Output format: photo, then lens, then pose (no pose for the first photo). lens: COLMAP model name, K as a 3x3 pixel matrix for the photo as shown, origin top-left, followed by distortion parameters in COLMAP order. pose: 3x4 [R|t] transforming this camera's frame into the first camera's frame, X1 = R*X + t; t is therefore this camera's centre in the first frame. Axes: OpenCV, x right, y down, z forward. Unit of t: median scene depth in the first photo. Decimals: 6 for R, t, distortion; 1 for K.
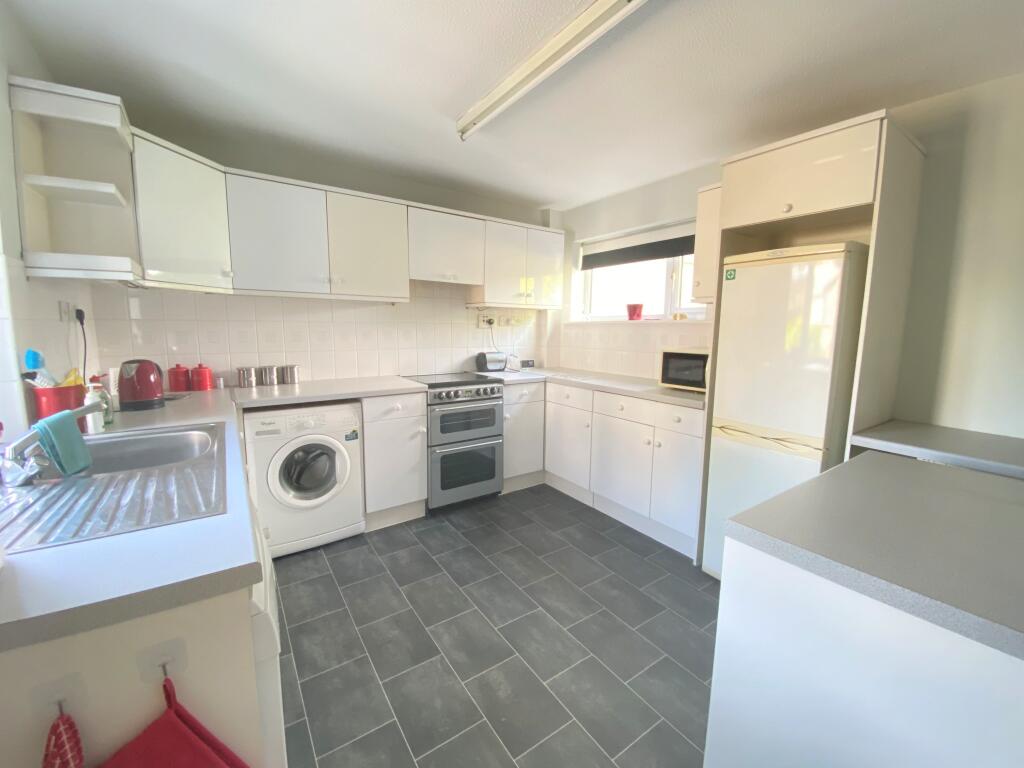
lens RADIAL K [[410.1, 0, 512.0], [0, 410.1, 384.0], [0, 0, 1]] dist [0.000549, -0.000157]
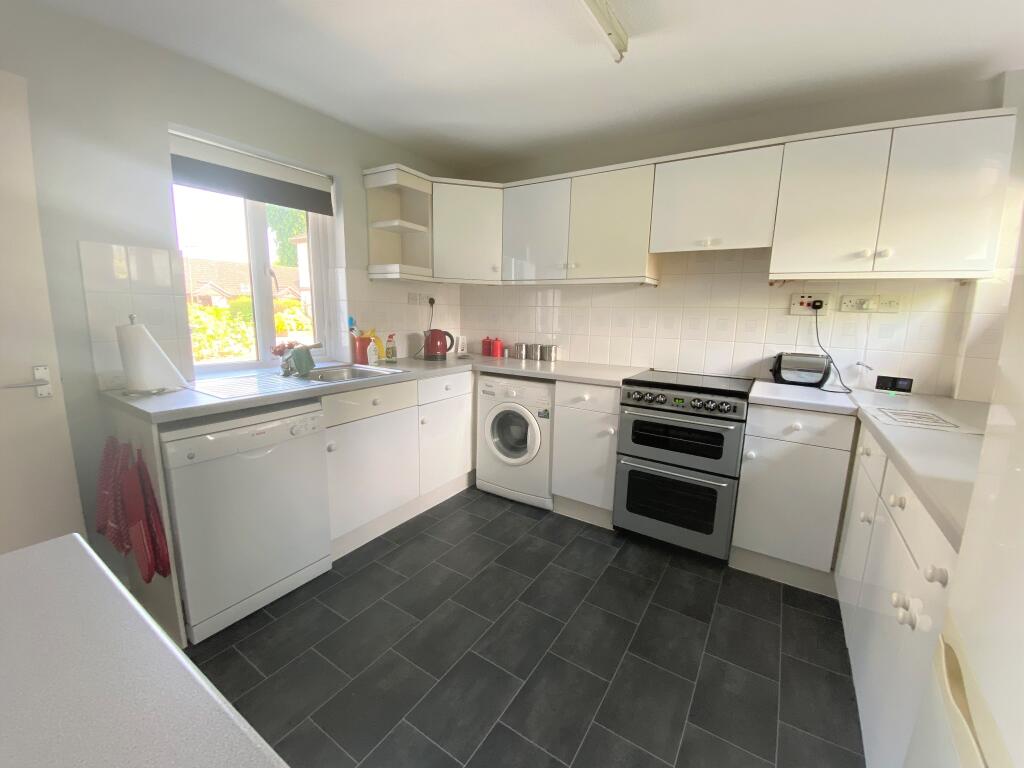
lens RADIAL K [[407.4, 0, 510.1], [0, 407.4, 386.8], [0, 0, 1]] dist [0.000231, -0.000222]
pose [[0.361022, 0.164834, -0.917874, 0.472858], [-0.146874, 0.982021, 0.118584, -0.048510], [0.920919, 0.092000, 0.378741, 0.471262]]
